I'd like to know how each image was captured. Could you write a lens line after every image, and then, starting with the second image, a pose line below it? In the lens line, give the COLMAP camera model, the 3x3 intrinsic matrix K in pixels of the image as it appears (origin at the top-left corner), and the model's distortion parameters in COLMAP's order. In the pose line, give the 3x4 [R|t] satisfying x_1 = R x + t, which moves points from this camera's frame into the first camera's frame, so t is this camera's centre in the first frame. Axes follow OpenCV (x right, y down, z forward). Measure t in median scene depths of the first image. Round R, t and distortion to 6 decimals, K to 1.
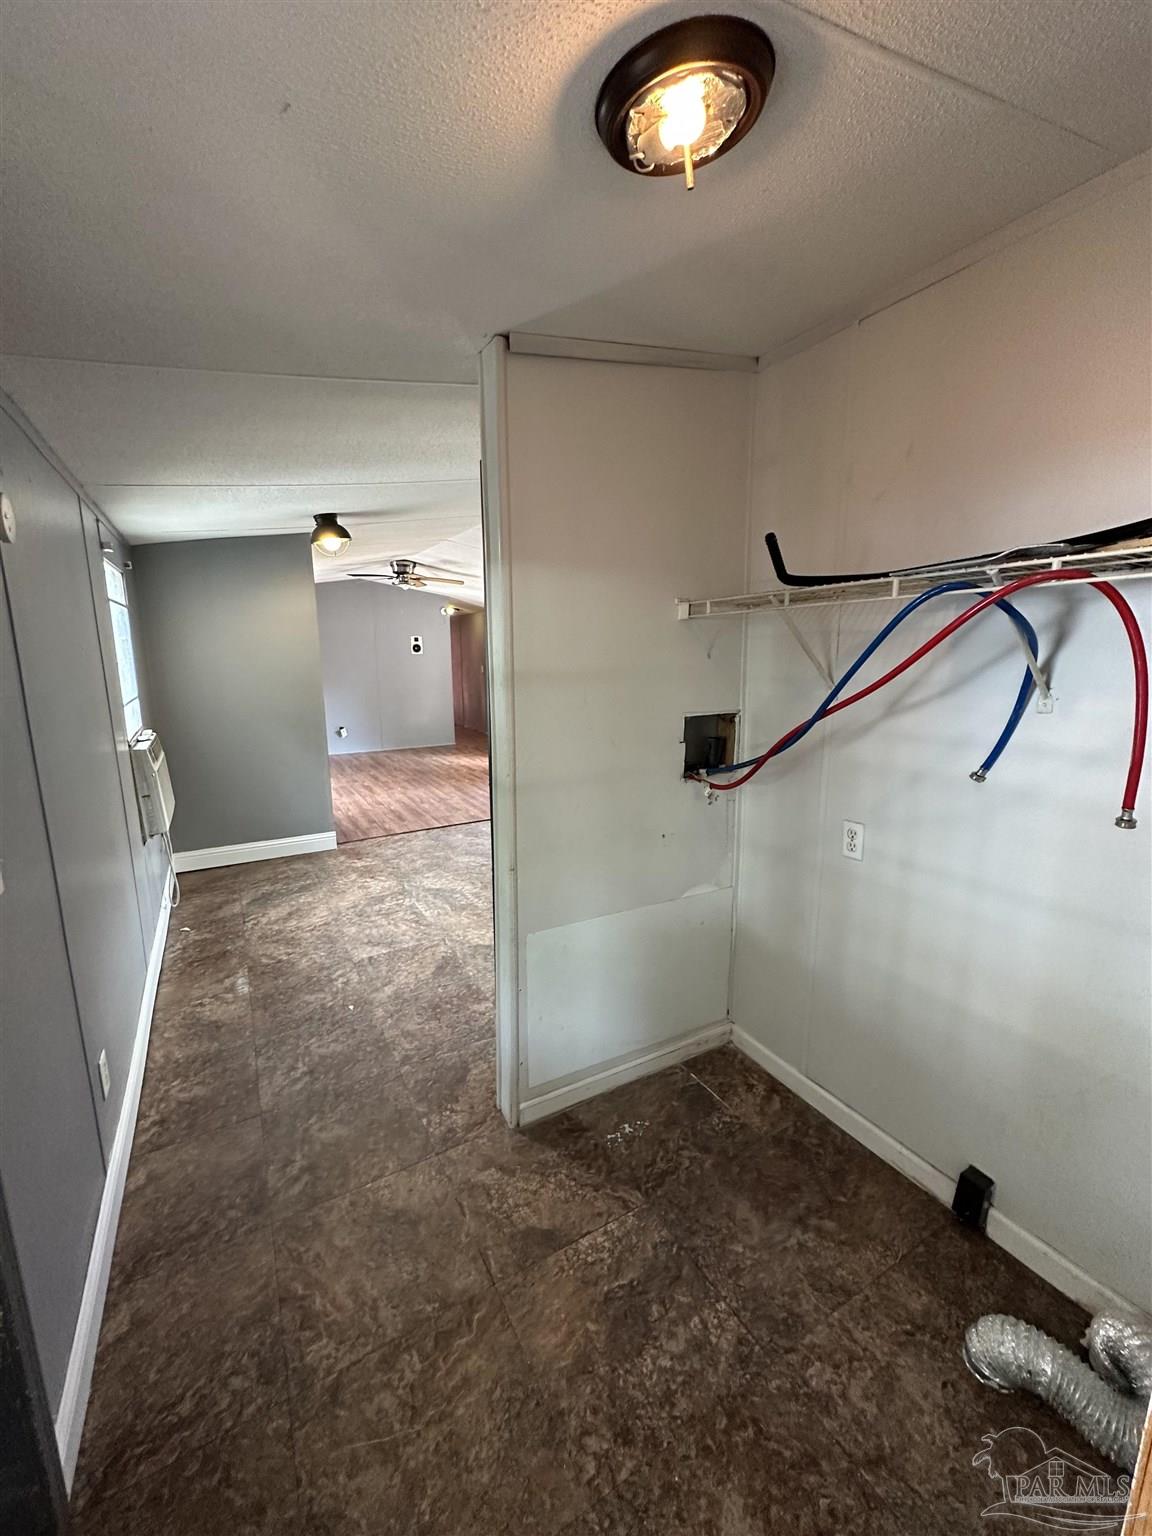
lens RADIAL K [[614.4, 0, 576.4], [0, 614.4, 769.2], [0, 0, 1]] dist [-0.004627, 0.001233]
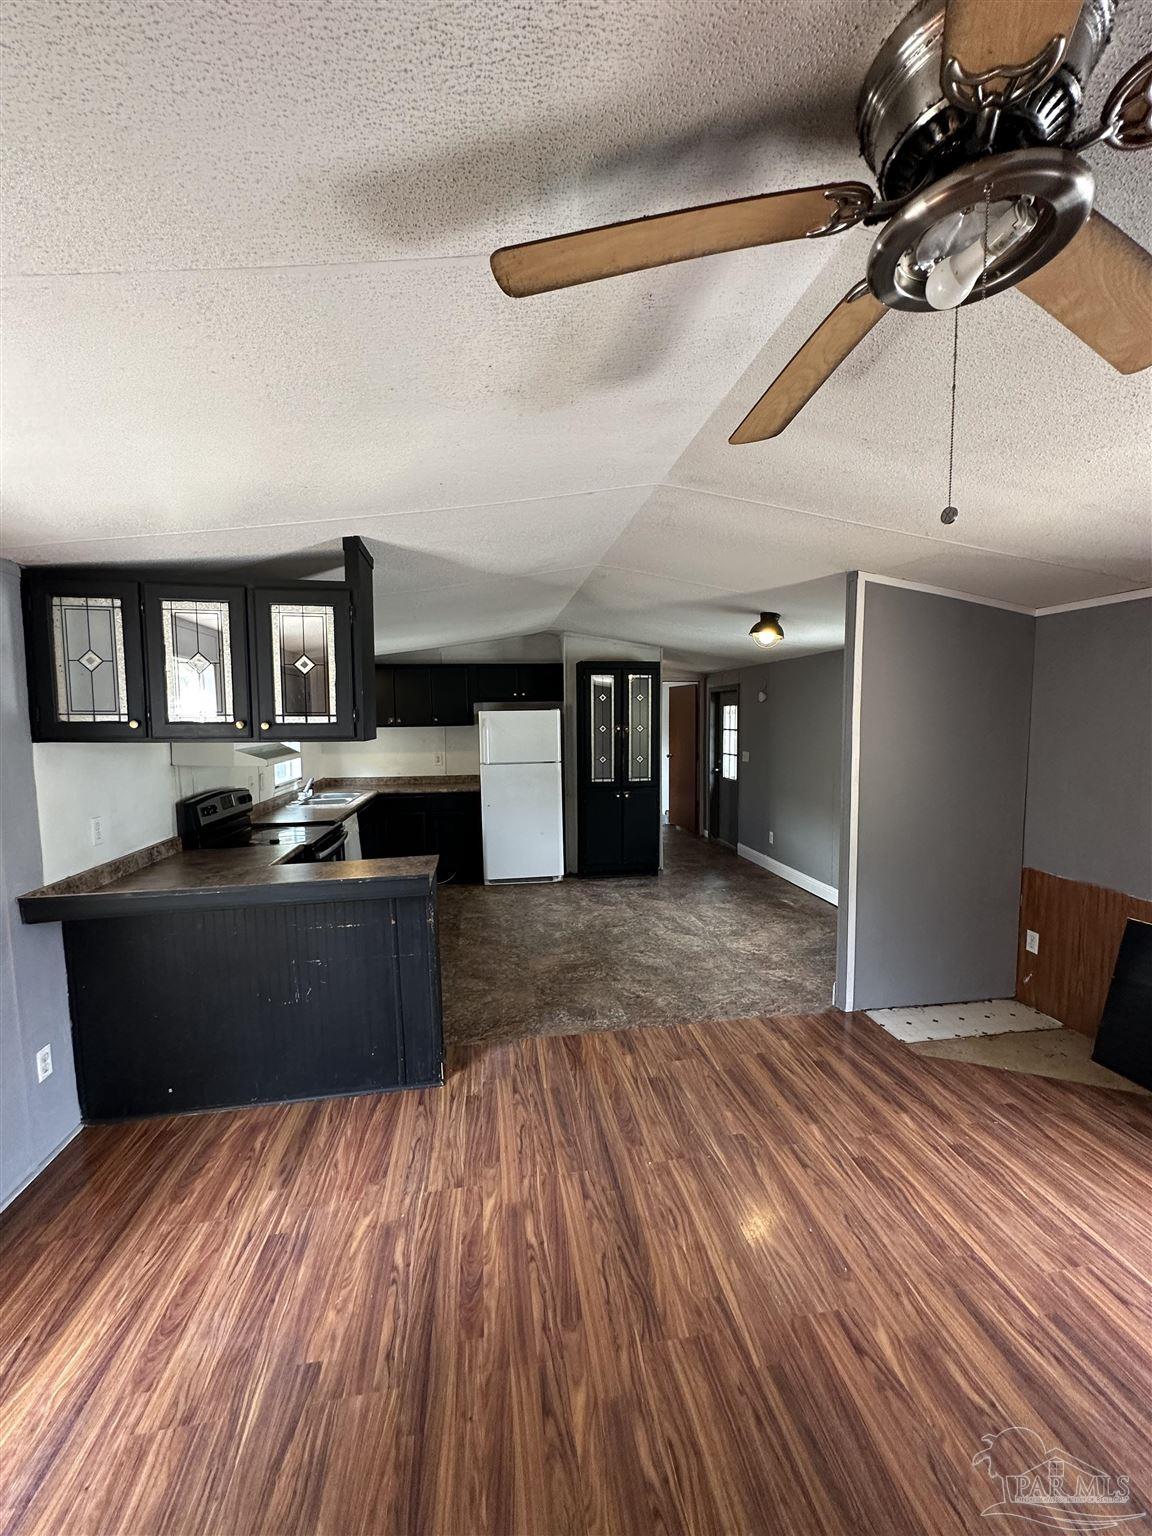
lens RADIAL K [[614.4, 0, 576.7], [0, 614.4, 768.1], [0, 0, 1]] dist [-0.004627, 0.001233]
pose [[-0.932643, -0.019738, 0.360261, -0.455825], [0.079877, 0.962429, 0.259517, -0.430095], [-0.351848, 0.270814, -0.896026, 2.087804]]
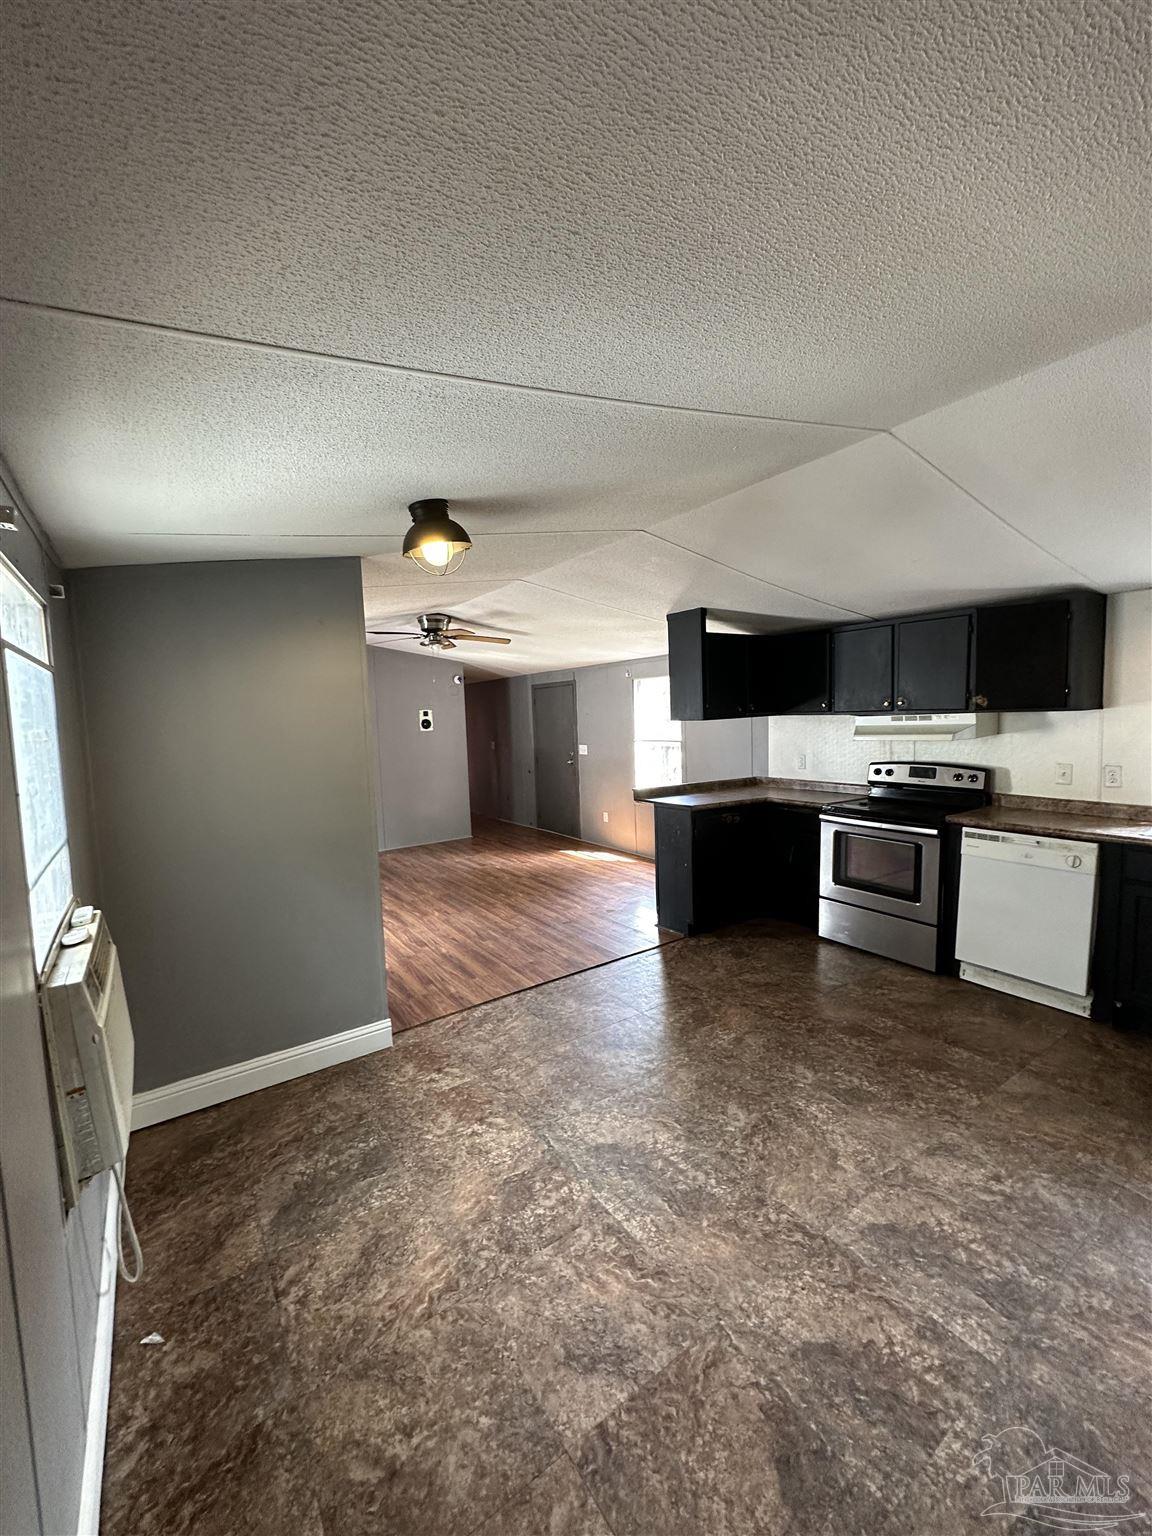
lens RADIAL K [[614.4, 0, 576.7], [0, 614.4, 768.8], [0, 0, 1]] dist [-0.004627, 0.001233]
pose [[0.996421, -0.036740, 0.076122, -0.300360], [0.044865, 0.993144, -0.107942, -0.094769], [-0.071634, 0.110971, 0.991239, 0.418452]]
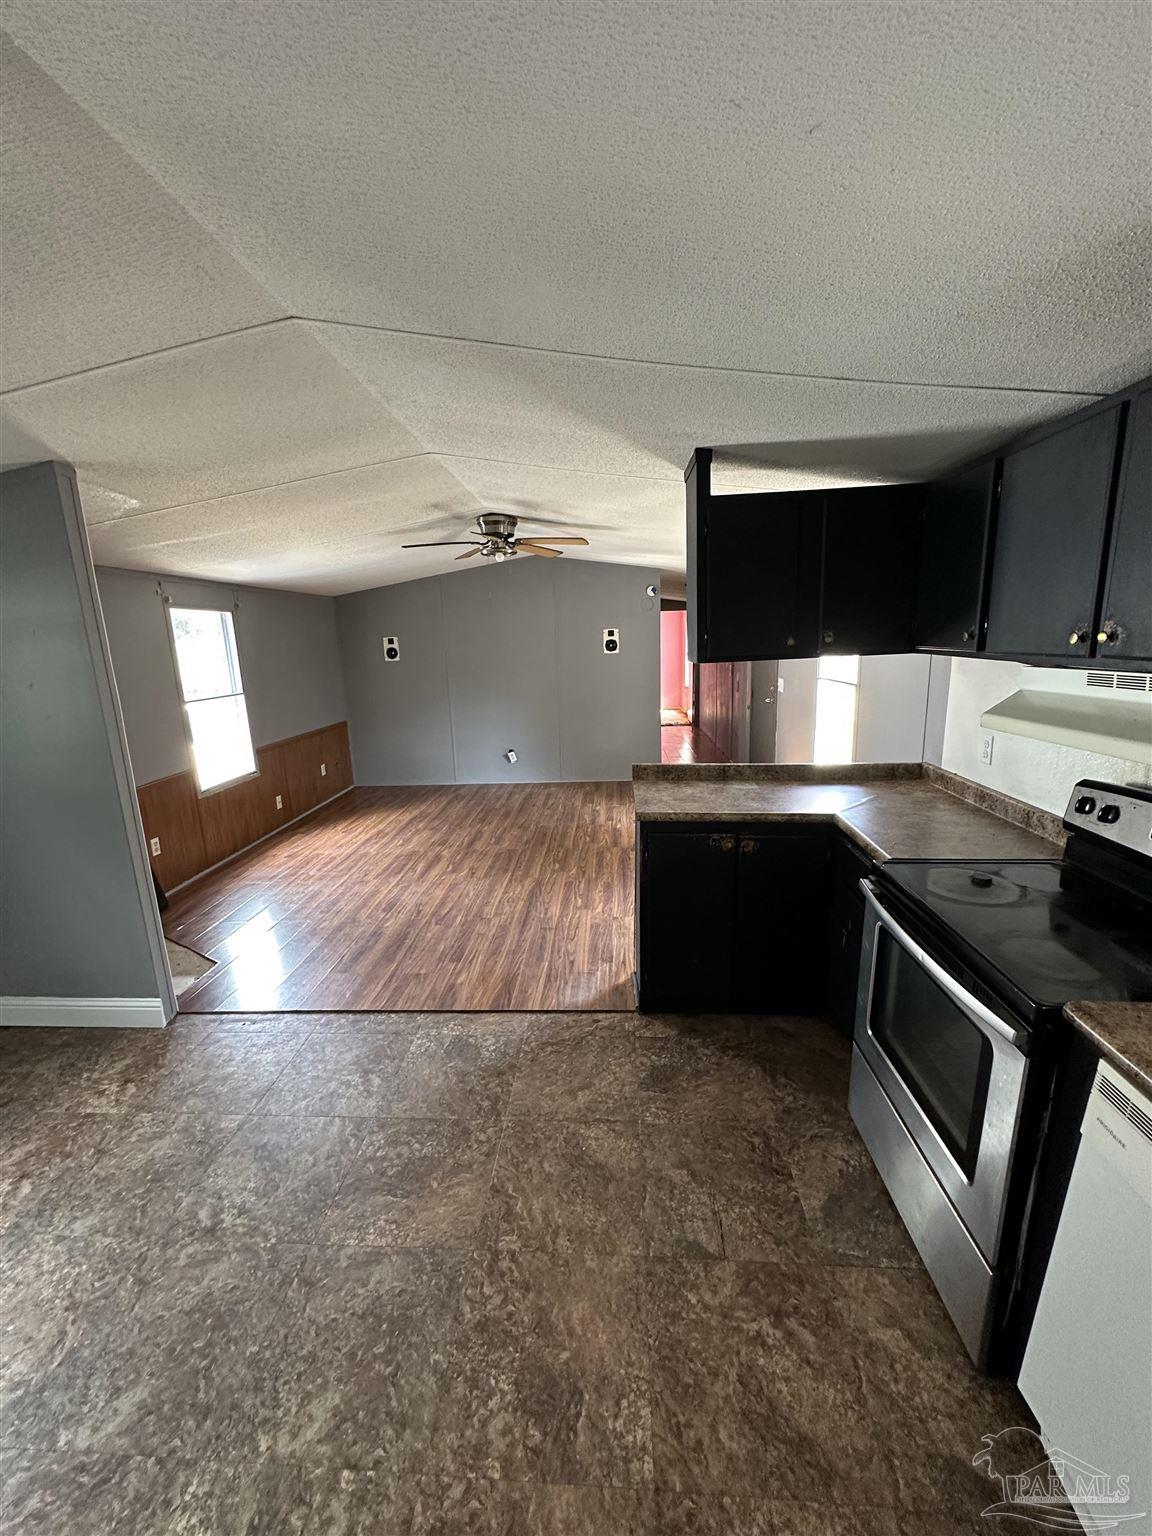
lens RADIAL K [[614.4, 0, 577.7], [0, 614.4, 769.1], [0, 0, 1]] dist [-0.004627, 0.001233]
pose [[0.833553, 0.089901, -0.545075, 0.274477], [-0.074954, 0.995951, 0.049641, -0.209211], [0.547331, -0.000523, 0.836916, 0.919029]]
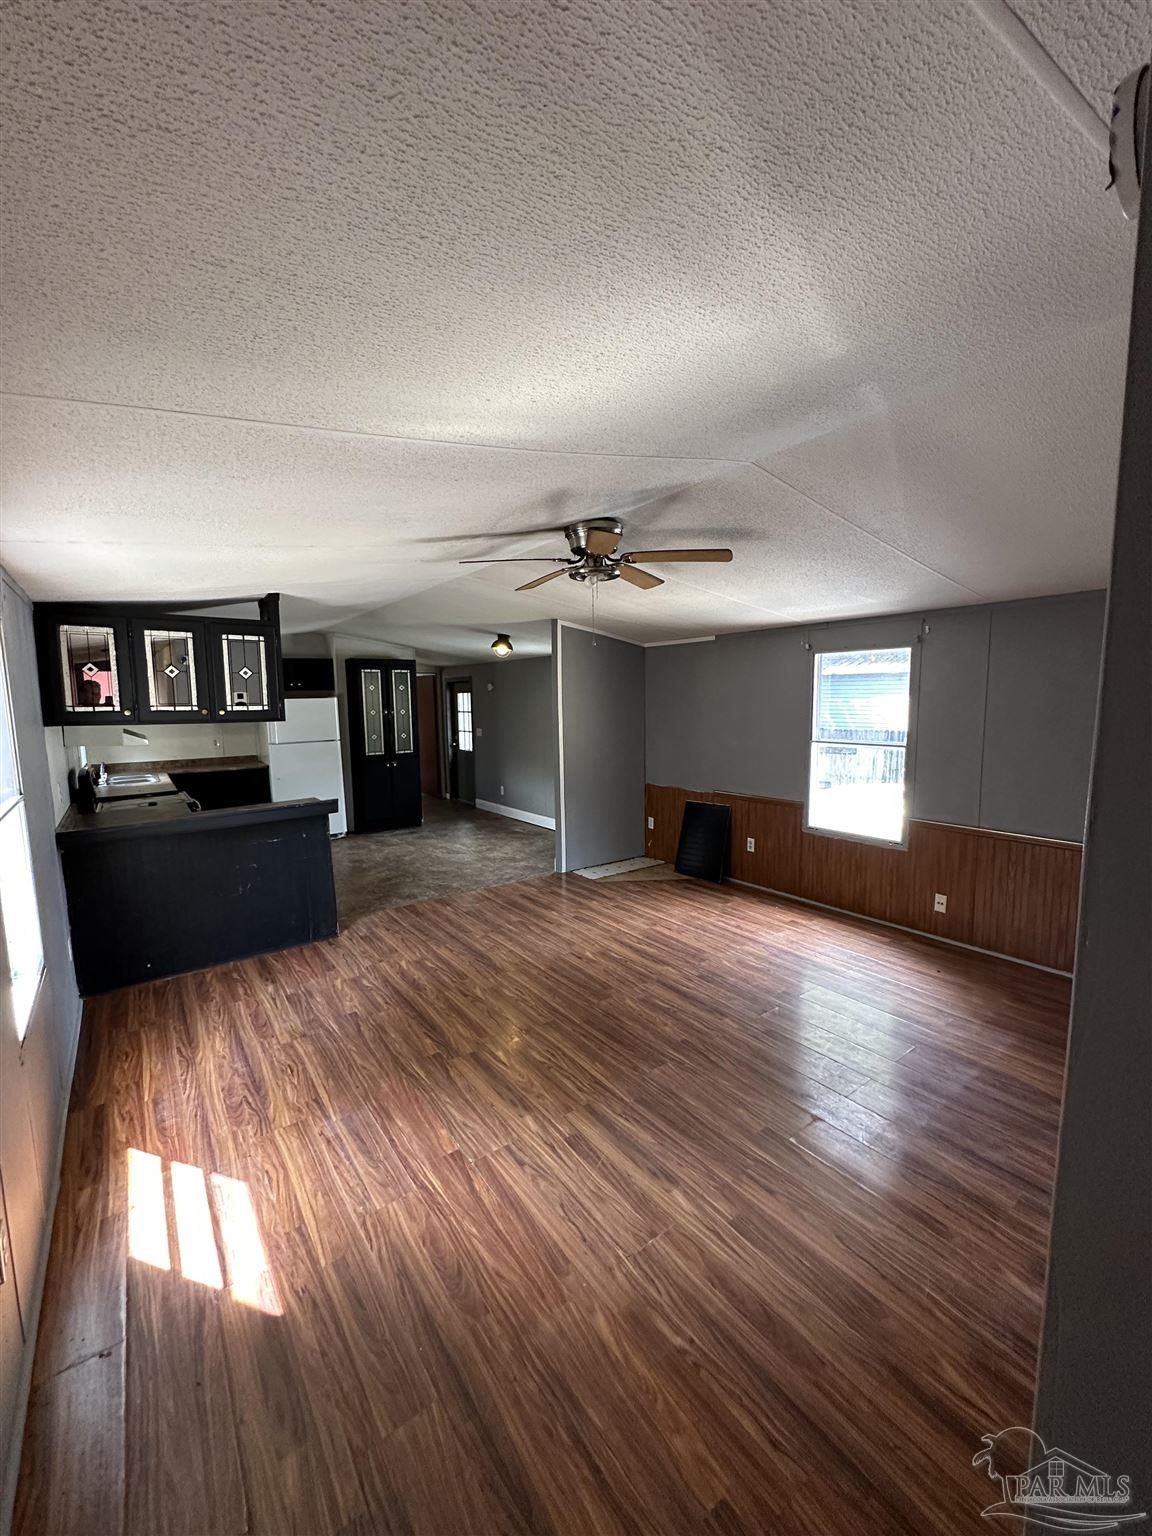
lens RADIAL K [[614.4, 0, 576.3], [0, 614.4, 764.0], [0, 0, 1]] dist [-0.004627, 0.001233]
pose [[-0.994165, 0.028614, -0.104002, -0.390224], [-0.003591, 0.954860, 0.297035, -0.544699], [0.107807, 0.295676, -0.949186, 2.623272]]
